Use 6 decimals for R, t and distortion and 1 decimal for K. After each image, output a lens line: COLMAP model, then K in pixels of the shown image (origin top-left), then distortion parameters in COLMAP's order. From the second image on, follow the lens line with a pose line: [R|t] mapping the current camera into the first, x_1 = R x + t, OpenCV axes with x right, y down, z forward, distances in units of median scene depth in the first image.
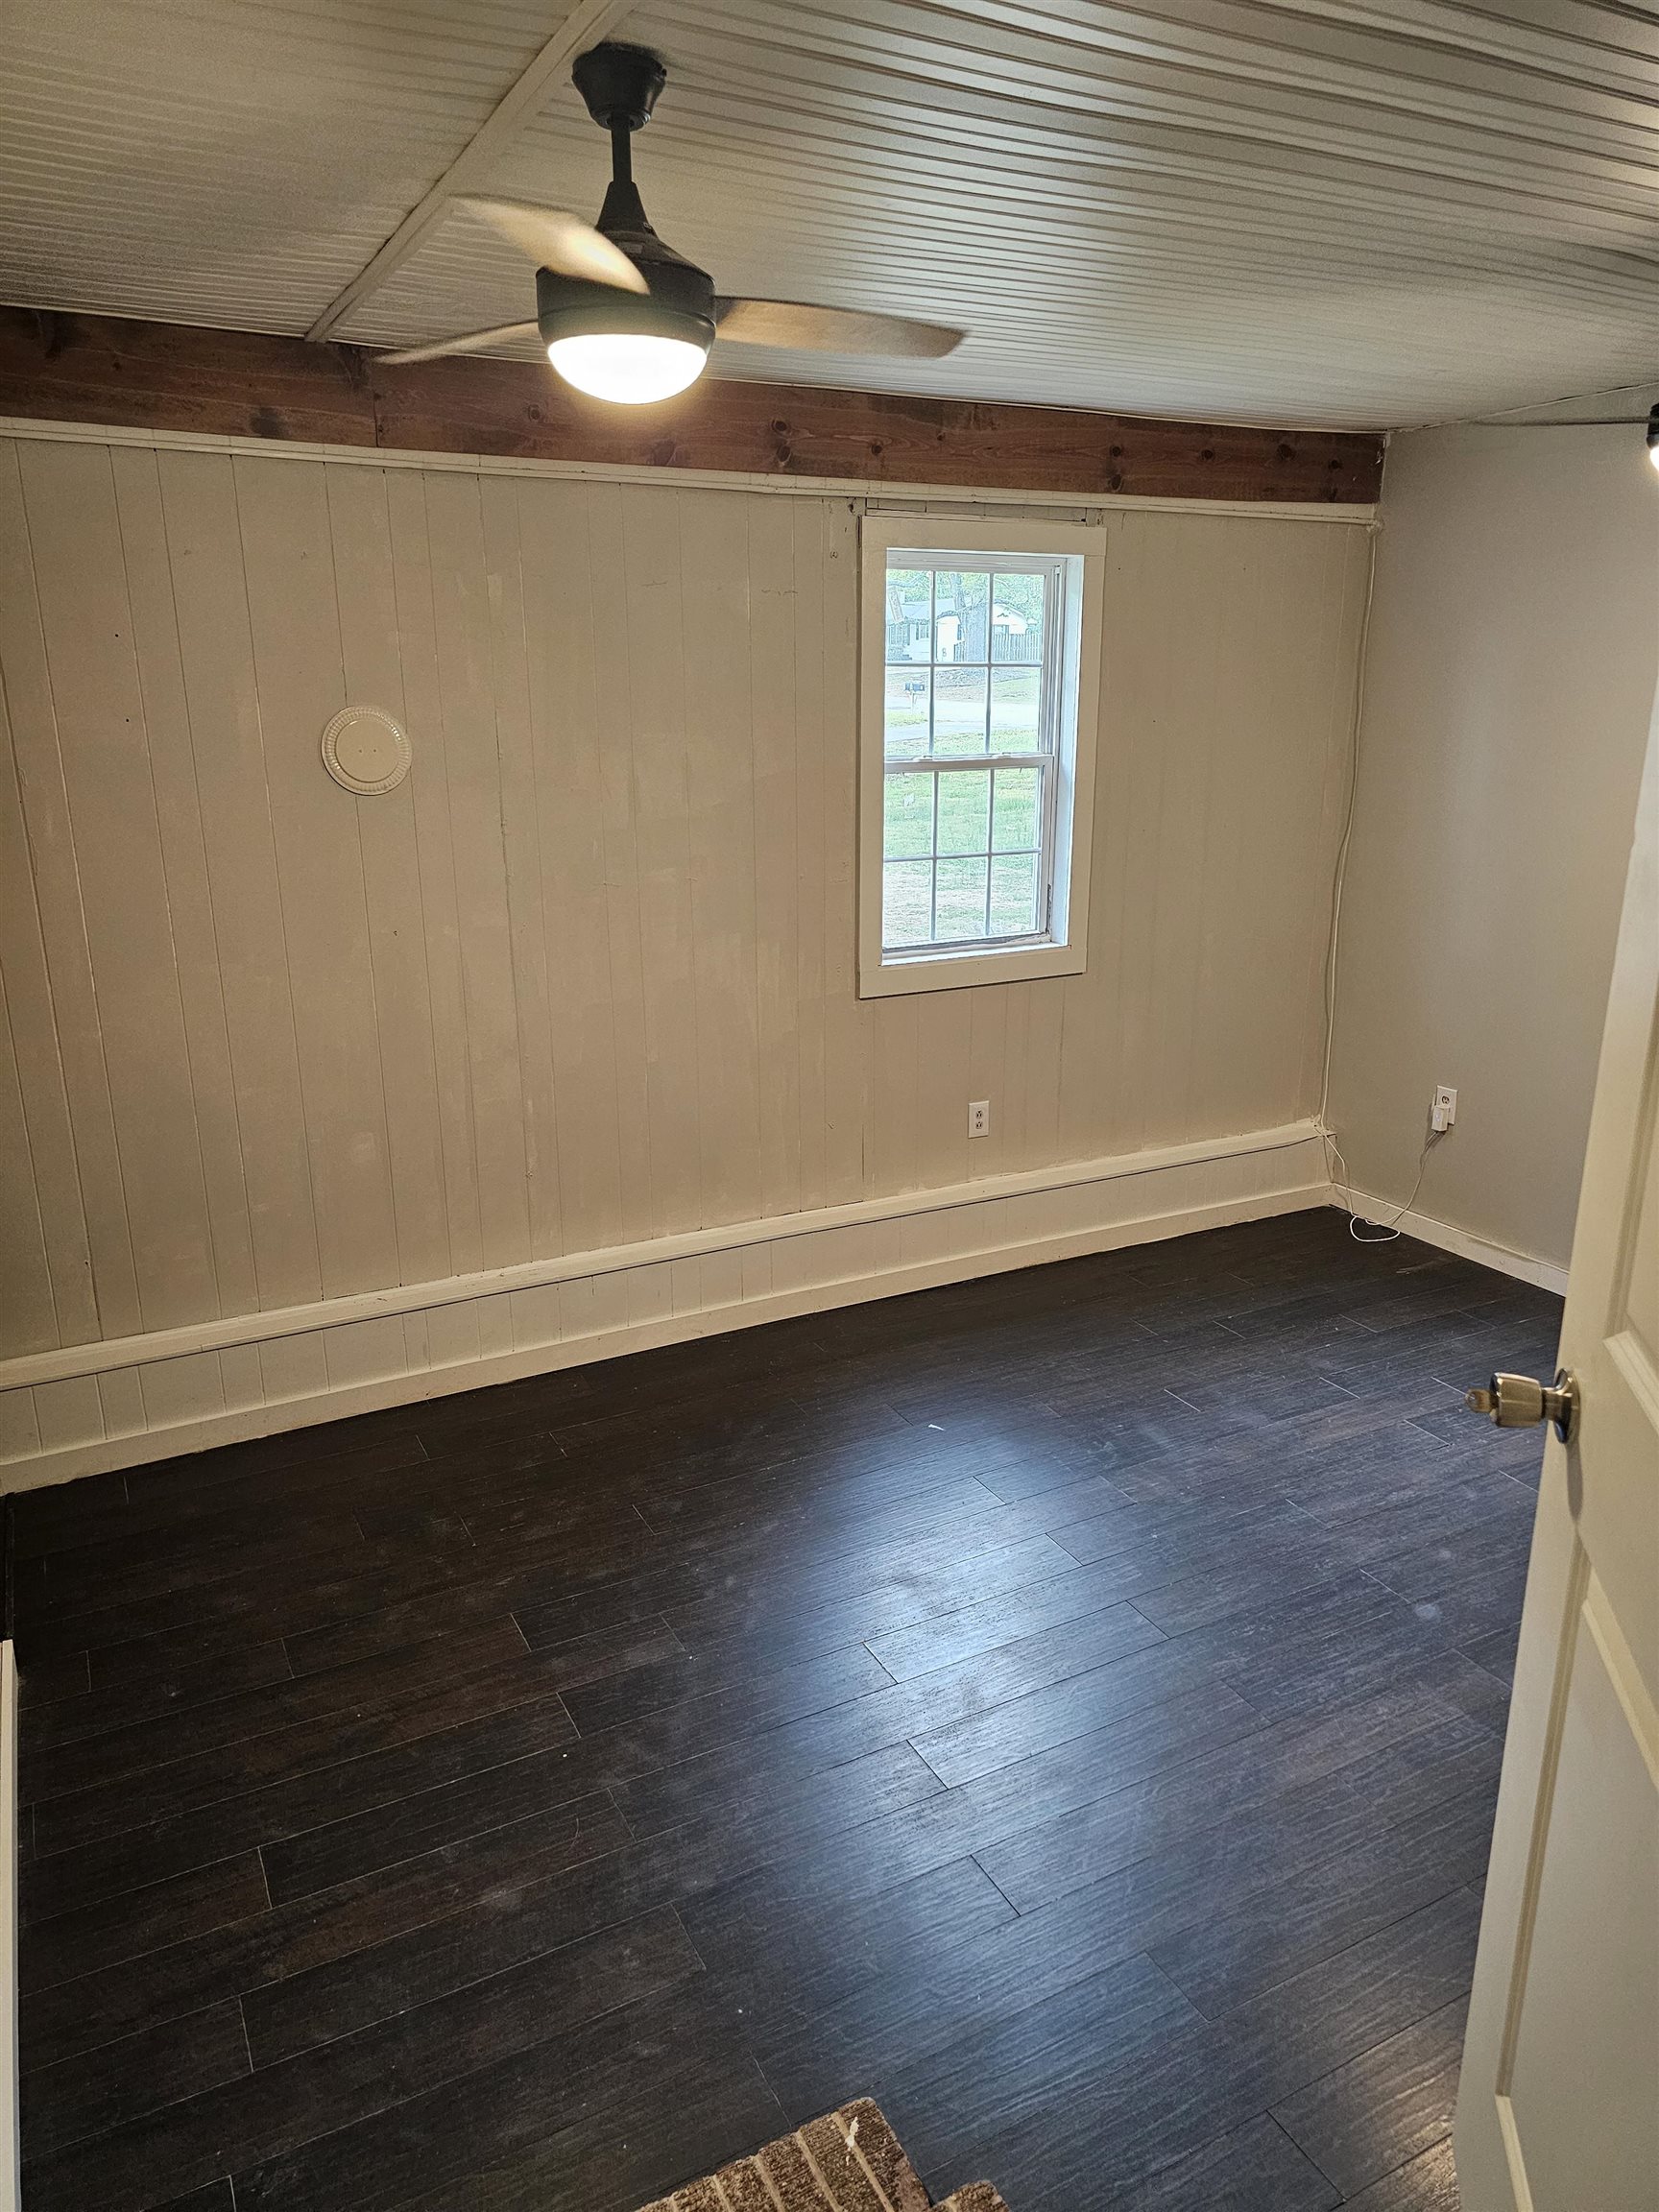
lens RADIAL K [[1495.8, 0, 828.3], [0, 1495.8, 1106.6], [0, 0, 1]] dist [0.047548, -0.012819]
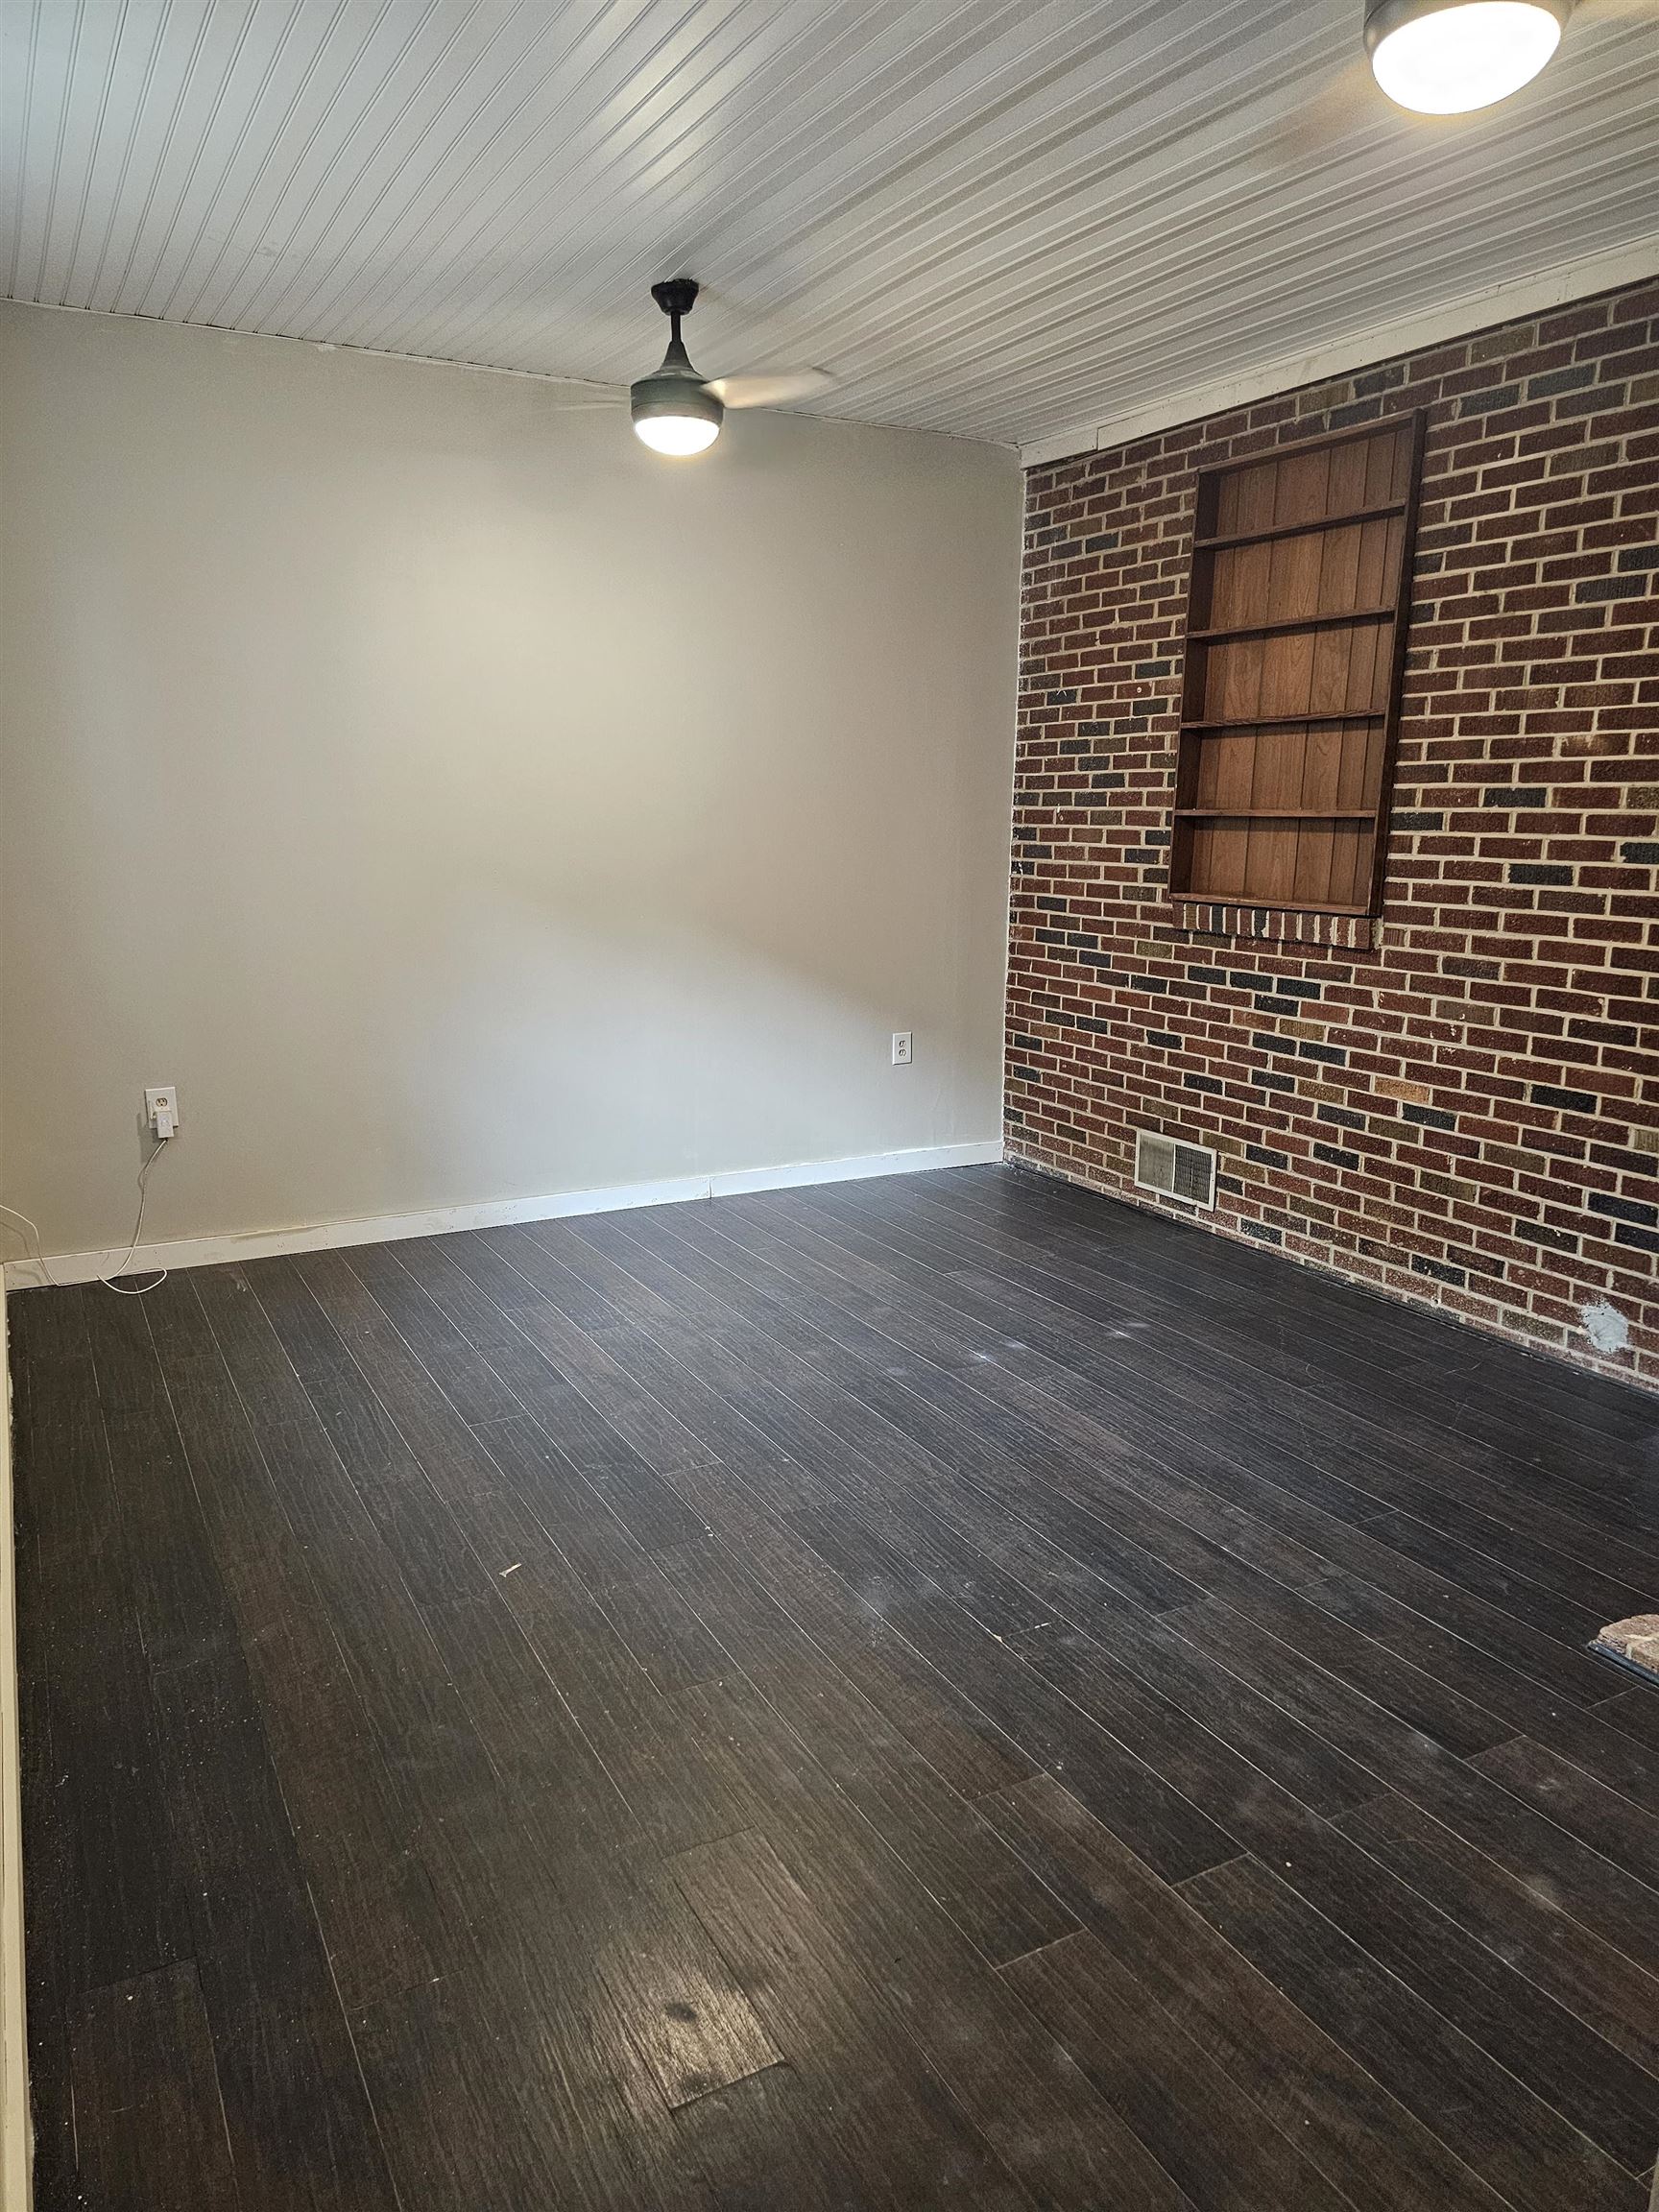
lens RADIAL K [[1495.8, 0, 828.0], [0, 1495.8, 1106.6], [0, 0, 1]] dist [0.047548, -0.012819]
pose [[-0.019176, -0.202551, 0.979084, -0.528447], [0.266093, 0.942912, 0.200279, -0.086548], [-0.963756, 0.264368, 0.035816, 0.694666]]
